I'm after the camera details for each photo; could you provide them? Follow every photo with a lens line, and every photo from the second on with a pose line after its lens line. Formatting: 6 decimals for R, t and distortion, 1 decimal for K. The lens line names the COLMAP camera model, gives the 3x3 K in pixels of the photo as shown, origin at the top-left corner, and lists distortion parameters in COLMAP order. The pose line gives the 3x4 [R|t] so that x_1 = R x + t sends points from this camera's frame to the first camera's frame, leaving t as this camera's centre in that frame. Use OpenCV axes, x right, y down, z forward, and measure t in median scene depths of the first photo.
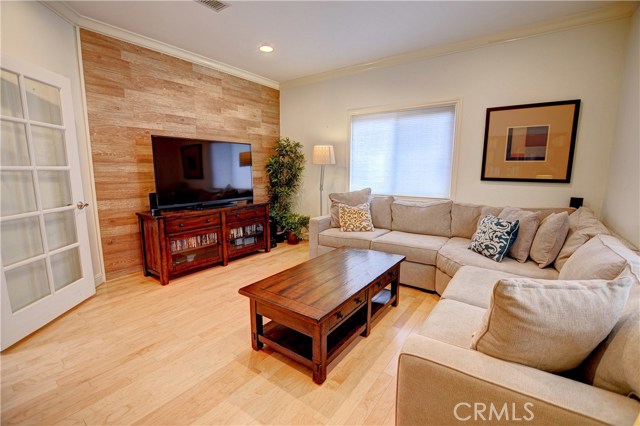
lens RADIAL K [[280.8, 0, 320.0], [0, 280.8, 213.0], [0, 0, 1]] dist [-0.035573, 0.006734]
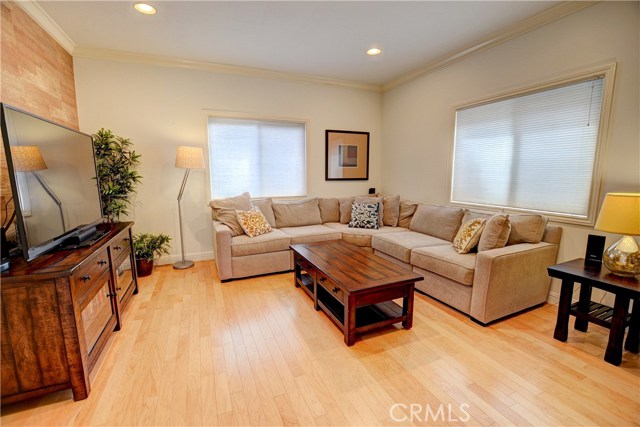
lens RADIAL K [[280.8, 0, 320.0], [0, 280.8, 213.5], [0, 0, 1]] dist [-0.035573, 0.006734]
pose [[0.512624, -0.128479, 0.848946, -0.632261], [0.137574, 0.988257, 0.066490, -0.049283], [-0.847520, 0.082709, 0.524280, 0.285463]]
